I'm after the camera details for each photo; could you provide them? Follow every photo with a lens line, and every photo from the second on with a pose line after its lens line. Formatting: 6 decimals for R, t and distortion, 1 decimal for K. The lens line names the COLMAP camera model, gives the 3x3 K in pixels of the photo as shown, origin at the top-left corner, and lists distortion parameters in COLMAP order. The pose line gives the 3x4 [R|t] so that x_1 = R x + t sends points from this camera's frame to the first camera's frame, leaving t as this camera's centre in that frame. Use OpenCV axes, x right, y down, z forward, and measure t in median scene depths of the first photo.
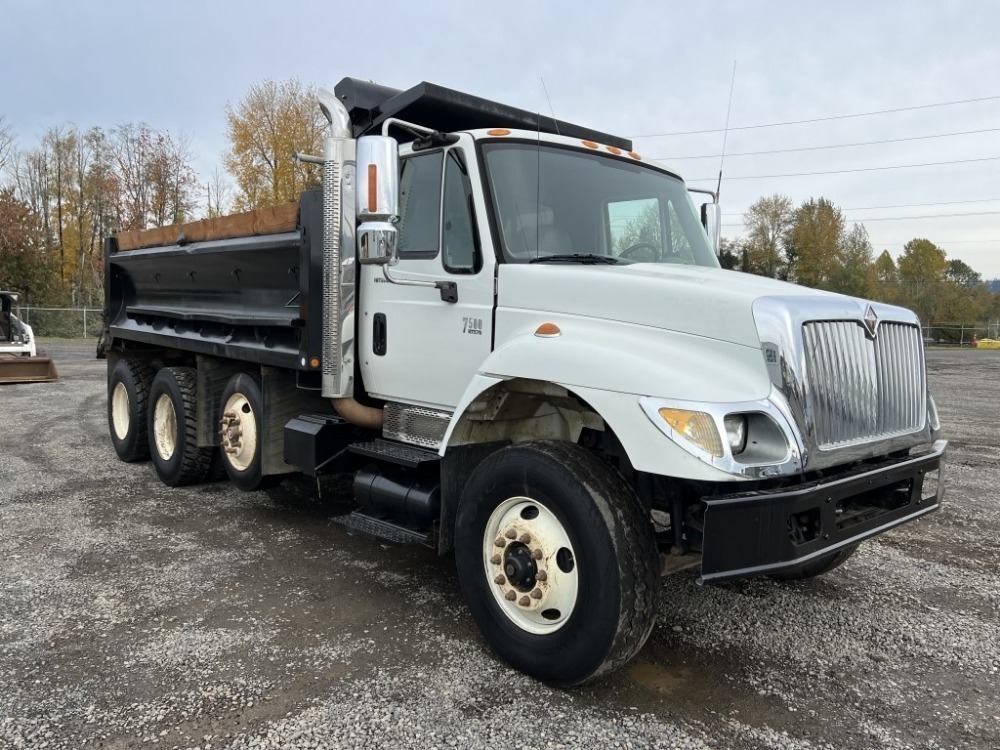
lens RADIAL K [[804.4, 0, 500.0], [0, 804.4, 375.0], [0, 0, 1]] dist [0.031978, 0.000653]
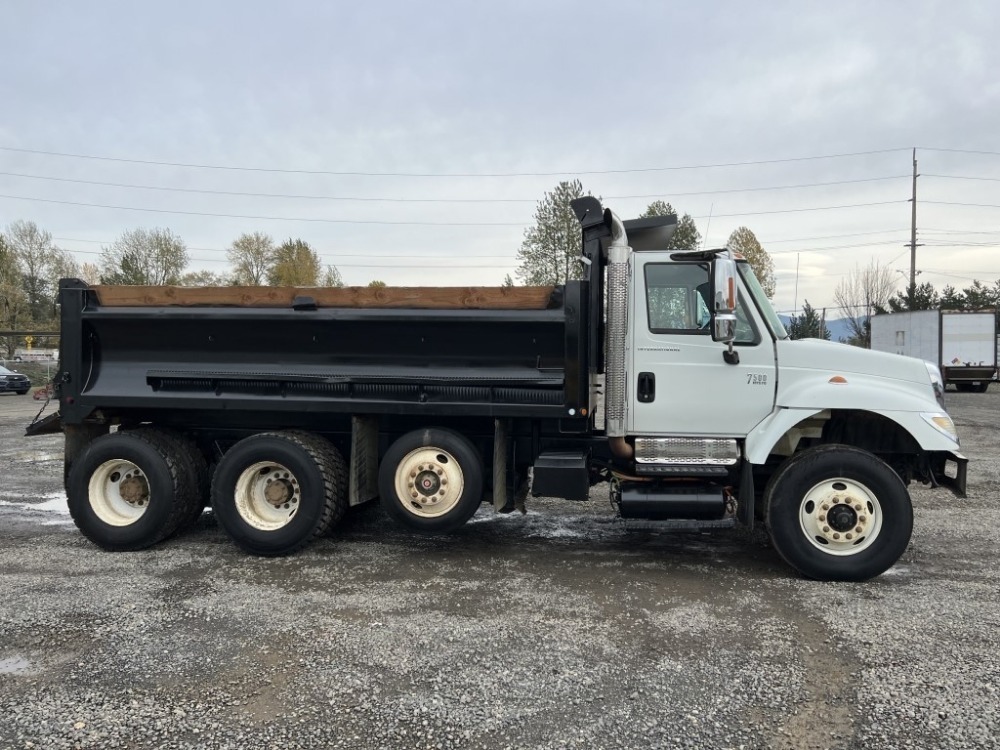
lens RADIAL K [[794.7, 0, 527.2], [0, 794.7, 355.2], [0, 0, 1]] dist [0.116189, -0.245358]
pose [[0.741719, -0.026348, 0.670193, -1.135424], [0.067048, 0.997136, -0.035002, -0.066248], [-0.667351, 0.070897, 0.741361, 0.101571]]
